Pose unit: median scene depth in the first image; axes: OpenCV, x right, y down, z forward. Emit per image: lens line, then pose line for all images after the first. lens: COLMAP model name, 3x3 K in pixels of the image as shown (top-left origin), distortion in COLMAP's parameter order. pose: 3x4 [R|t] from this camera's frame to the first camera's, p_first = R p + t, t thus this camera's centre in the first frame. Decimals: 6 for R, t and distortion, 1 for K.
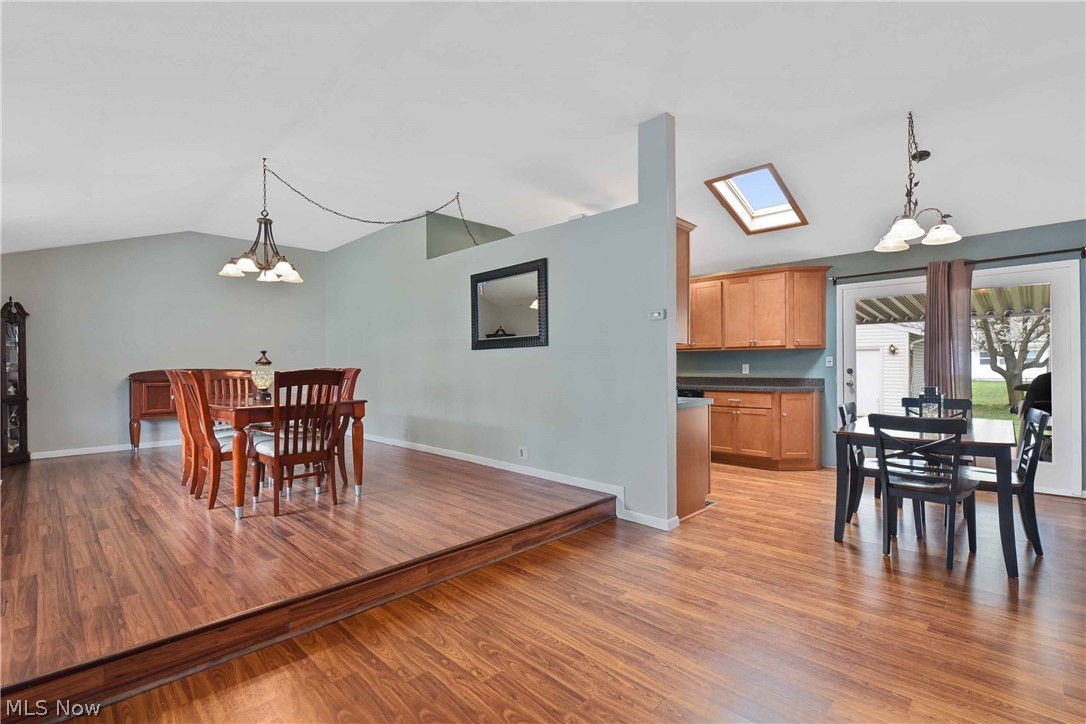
lens RADIAL K [[485.6, 0, 554.7], [0, 485.6, 364.5], [0, 0, 1]] dist [-0.003179, -0.001224]
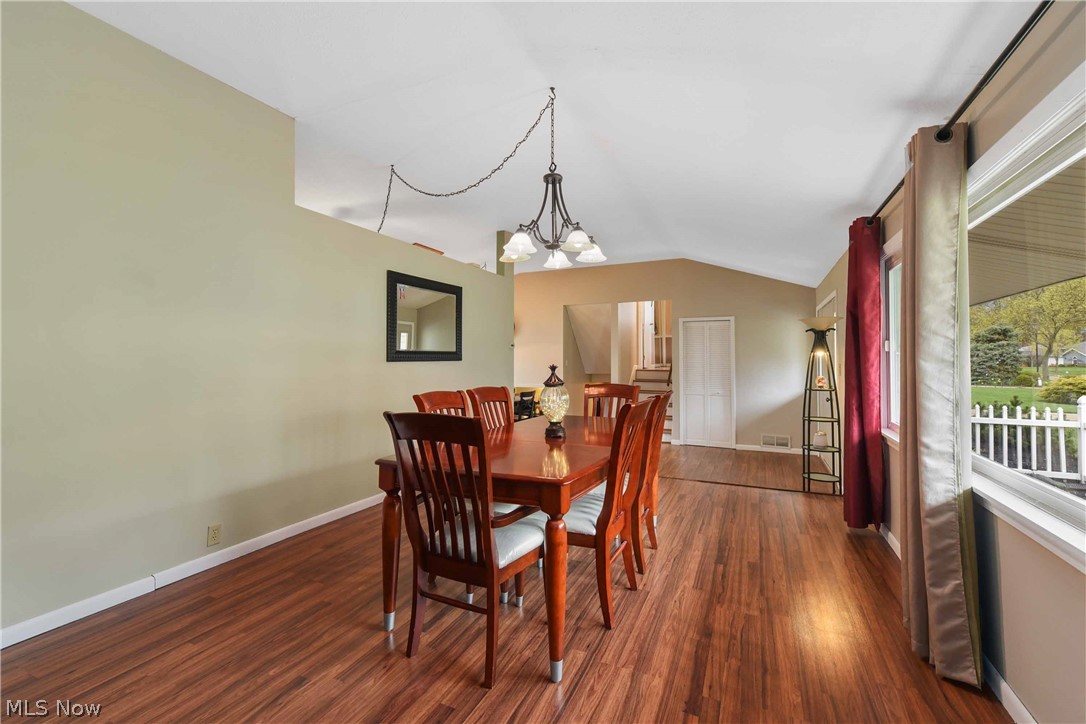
lens RADIAL K [[479.8, 0, 540.0], [0, 479.8, 361.2], [0, 0, 1]] dist [0.001094, 0.000178]
pose [[-0.325331, 0.006853, 0.945575, -1.223040], [0.006366, 0.999967, -0.005056, -0.031168], [-0.945579, 0.004375, -0.325364, 1.231951]]
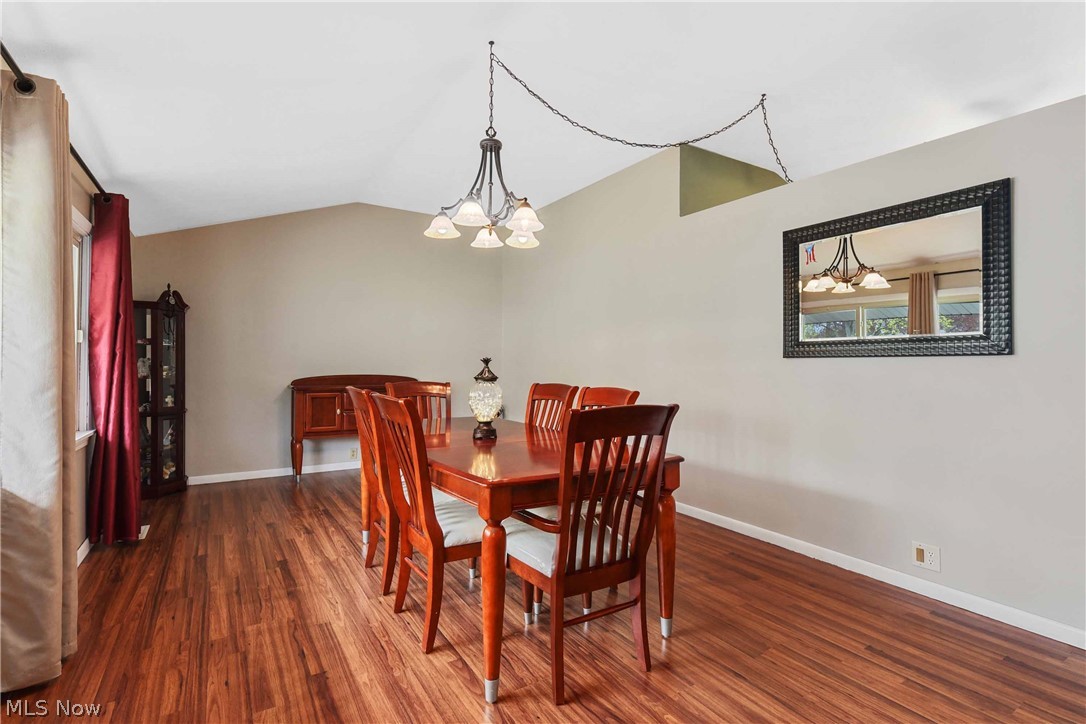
lens RADIAL K [[510.2, 0, 538.0], [0, 510.2, 363.3], [0, 0, 1]] dist [-0.002437, -0.000833]
pose [[0.967317, 0.016381, -0.253041, -0.373652], [-0.015861, 0.999866, 0.004098, -0.025700], [0.253074, 0.000049, 0.967447, 0.395596]]
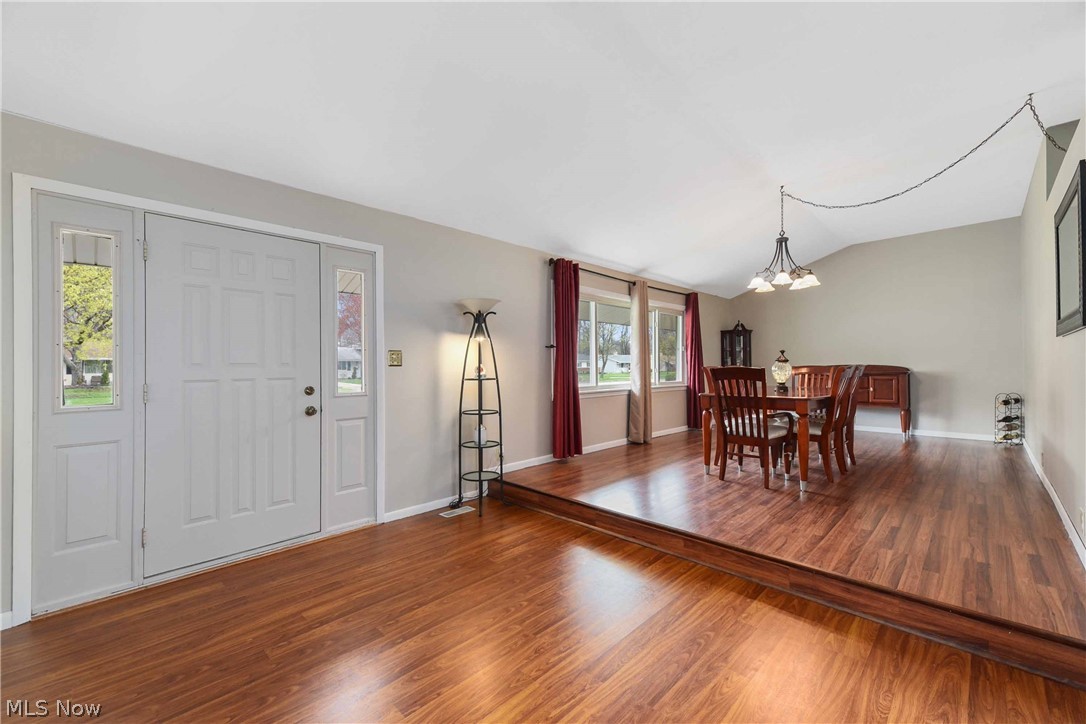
lens RADIAL K [[457.6, 0, 550.6], [0, 457.6, 358.5], [0, 0, 1]] dist [0.001055, 0.000130]
pose [[-0.020122, -0.009001, -0.999757, 0.528464], [0.012562, 0.999878, -0.009255, -0.005092], [0.999719, -0.012746, -0.020006, 0.454617]]
